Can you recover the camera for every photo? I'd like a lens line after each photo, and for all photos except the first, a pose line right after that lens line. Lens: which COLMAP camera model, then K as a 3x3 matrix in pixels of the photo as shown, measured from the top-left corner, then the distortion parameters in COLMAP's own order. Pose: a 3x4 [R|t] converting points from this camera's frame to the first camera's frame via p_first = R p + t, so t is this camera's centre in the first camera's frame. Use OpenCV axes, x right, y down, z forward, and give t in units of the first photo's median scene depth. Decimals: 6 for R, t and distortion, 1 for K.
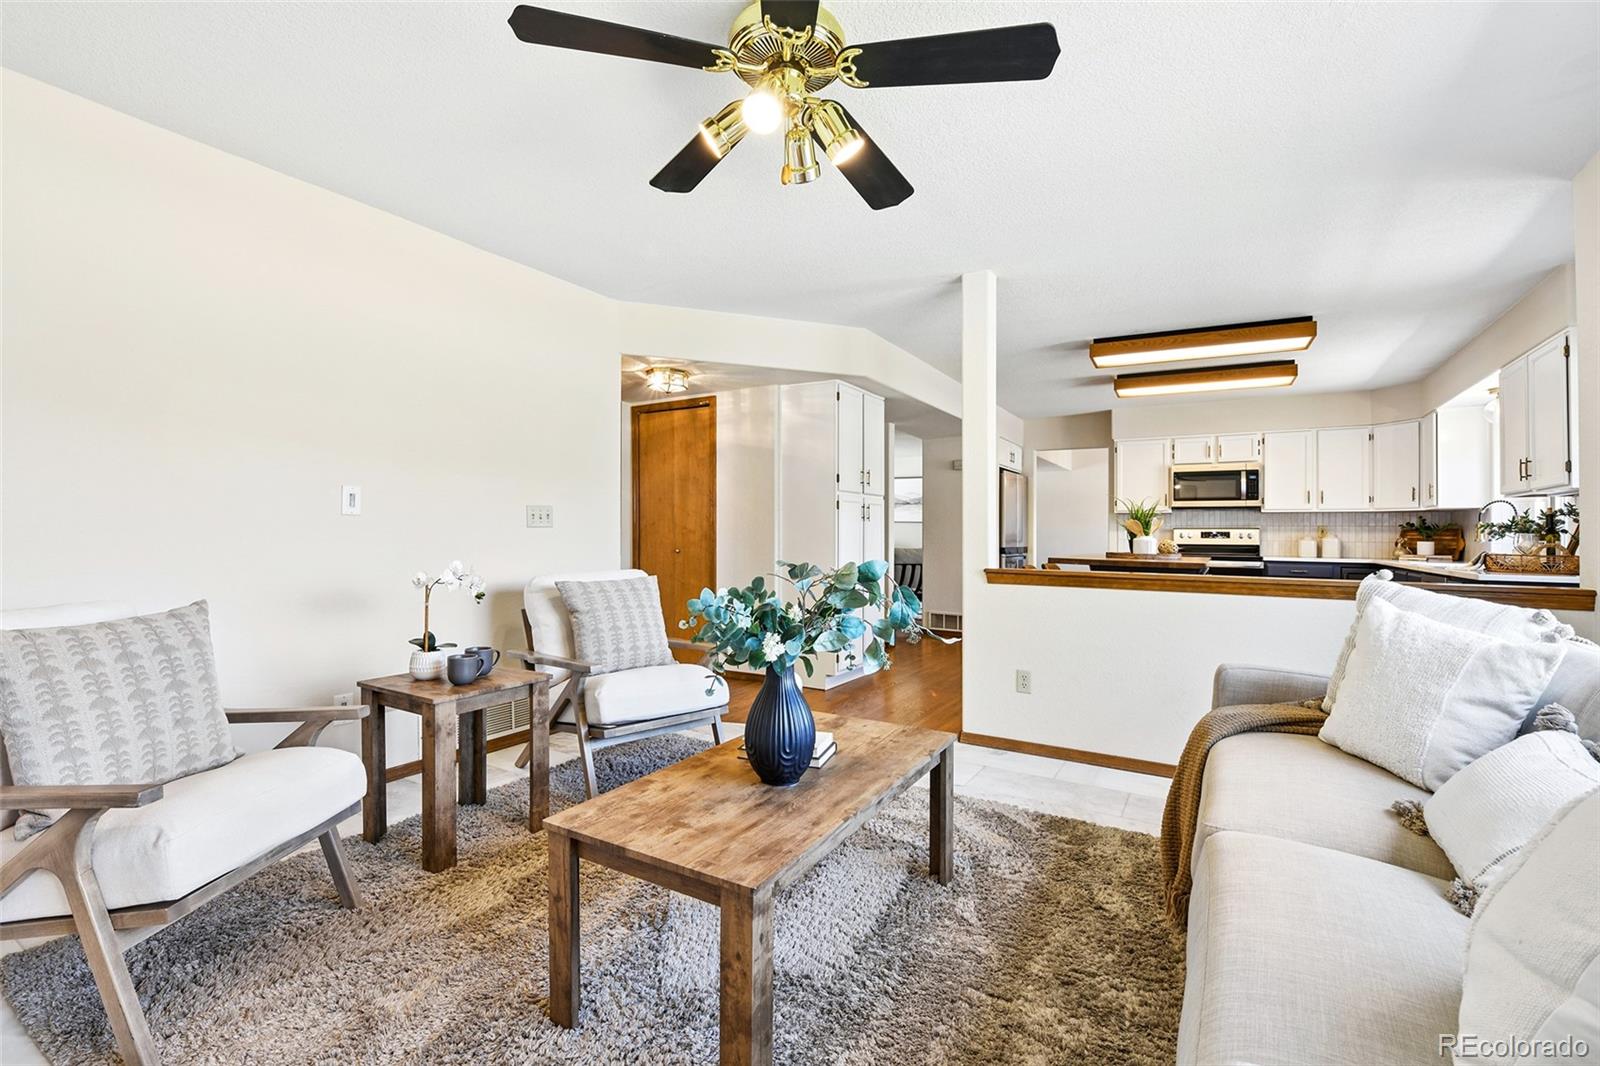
lens RADIAL K [[702.5, 0, 791.2], [0, 702.5, 530.9], [0, 0, 1]] dist [-0.011984, -0.000231]
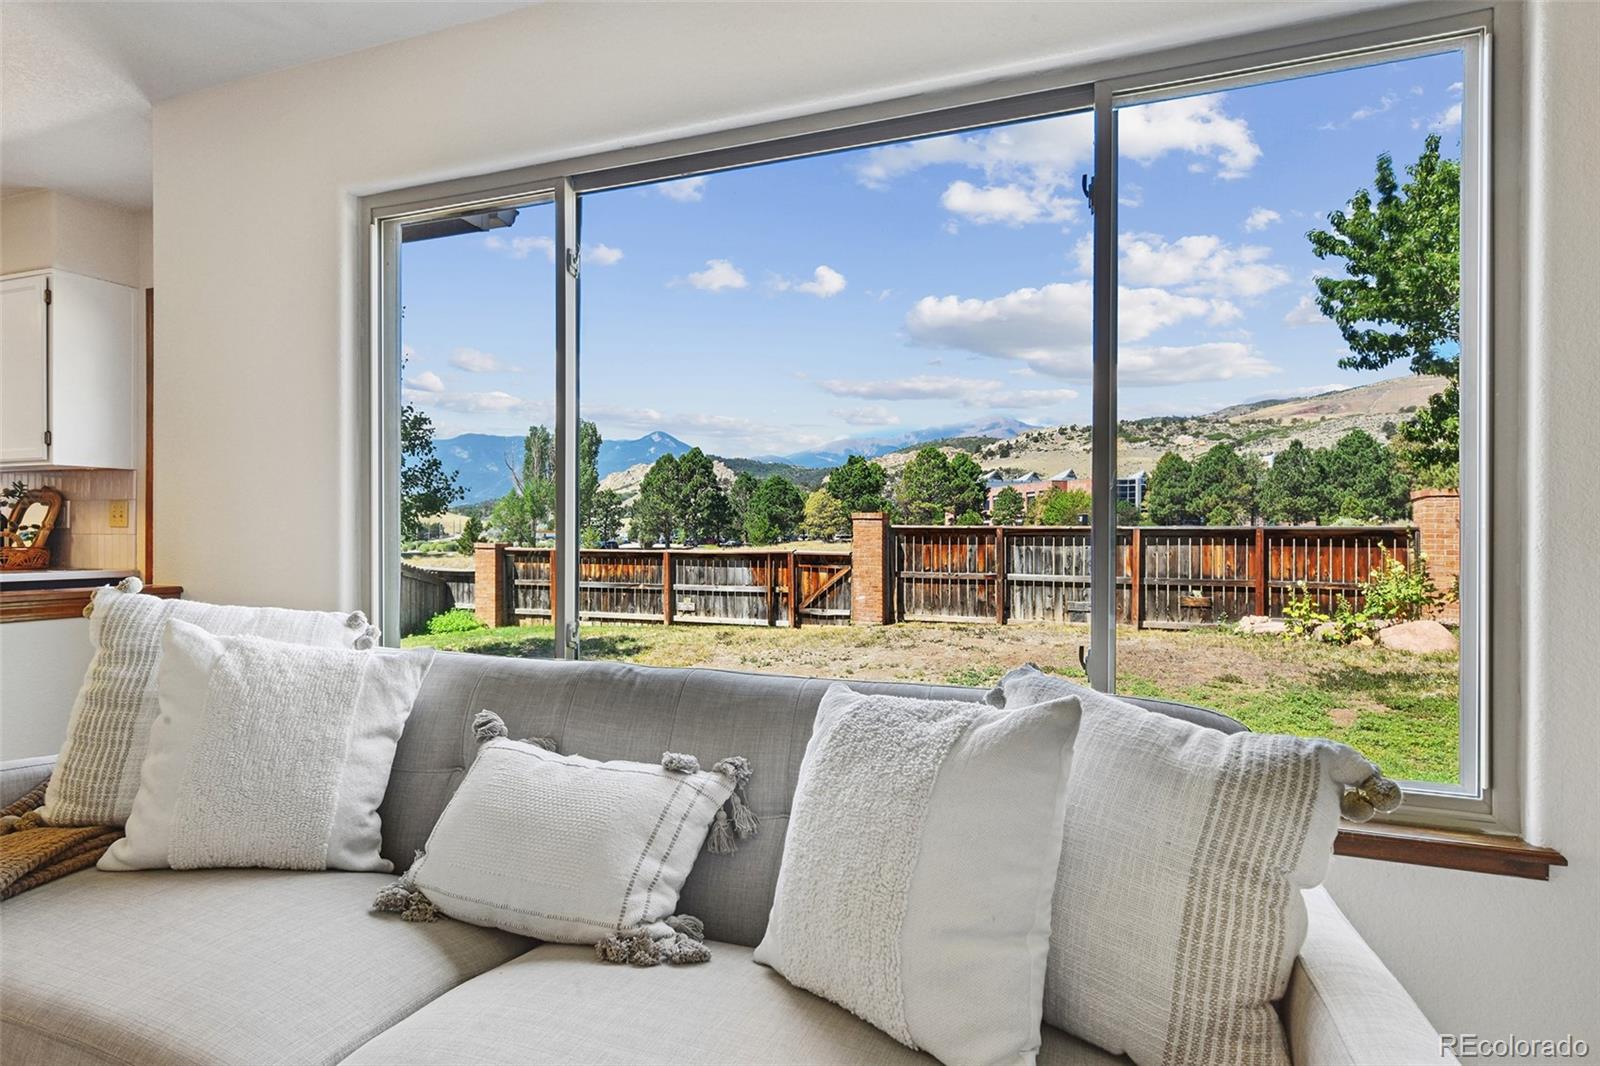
lens RADIAL K [[844.9, 0, 787.4], [0, 844.9, 534.7], [0, 0, 1]] dist [0.003505, 0.000441]
pose [[-0.181742, -0.012751, 0.983264, -0.015173], [-0.013520, 0.999854, 0.010467, -0.000398], [-0.983253, -0.011391, -0.181888, 0.162719]]
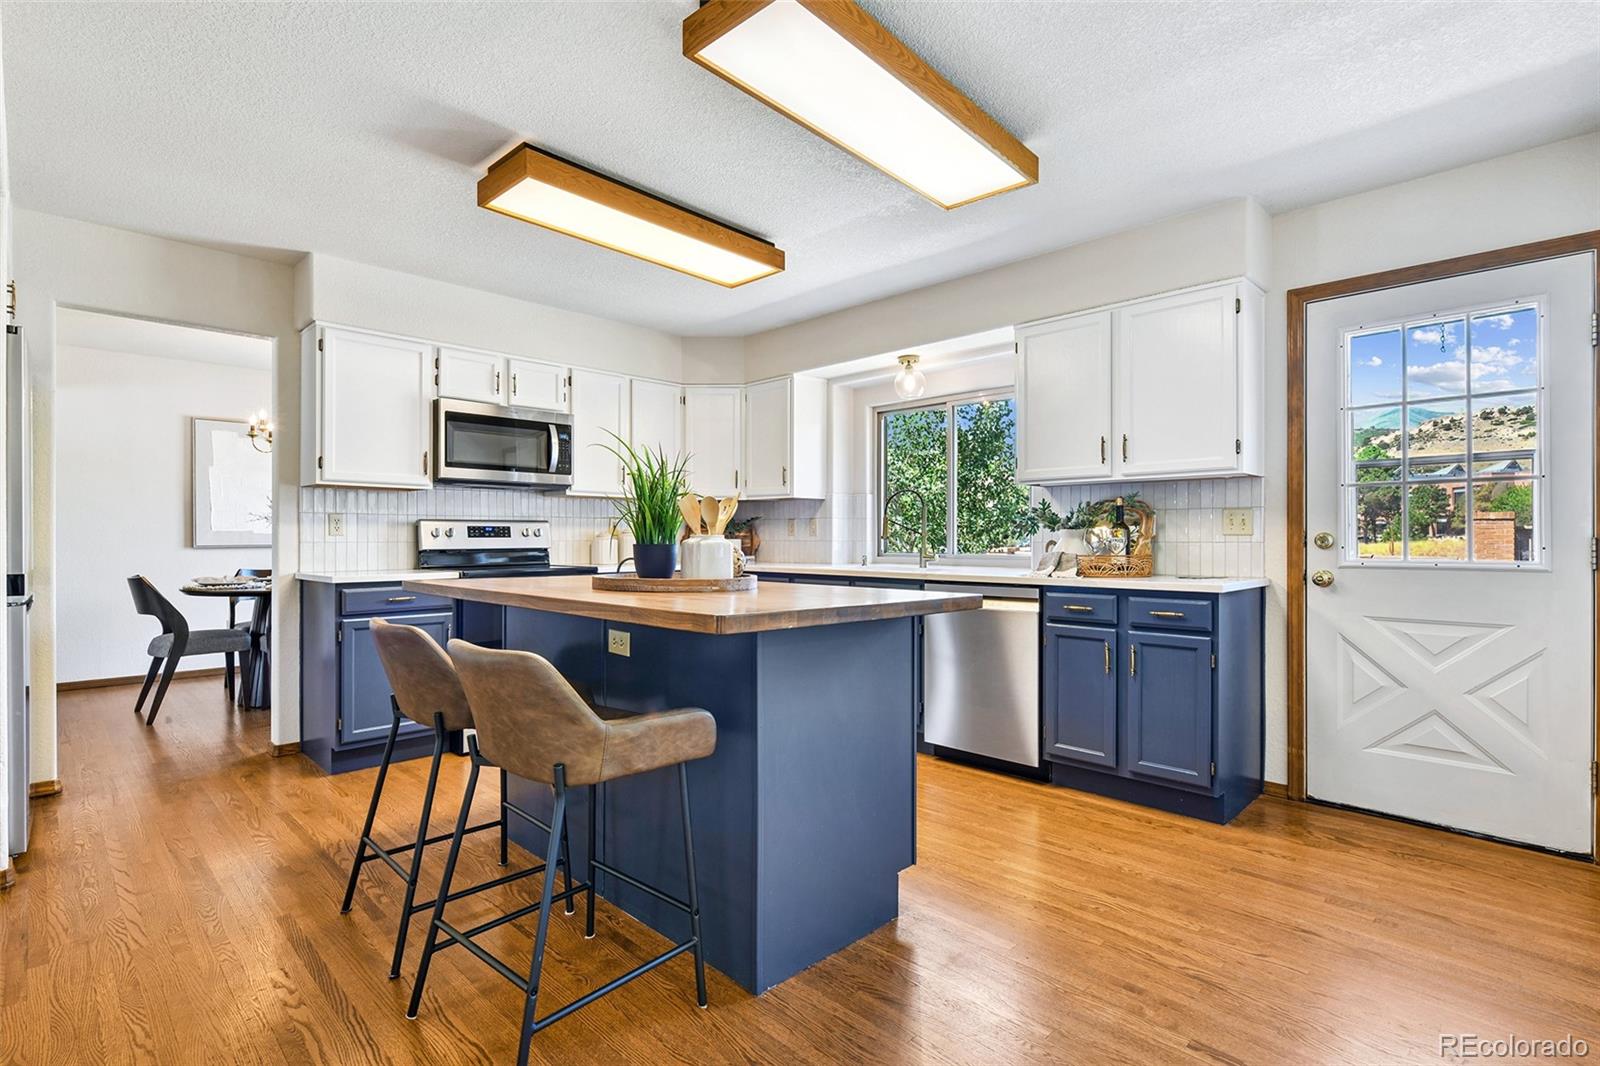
lens RADIAL K [[770.2, 0, 800.0], [0, 770.2, 533.0], [0, 0, 1]] dist [-0.000807, -0.000141]
pose [[0.229334, -0.005539, 0.973332, 0.058343], [-0.002335, 0.999978, 0.006241, 0.002408], [-0.973345, -0.003703, 0.229316, 0.668498]]
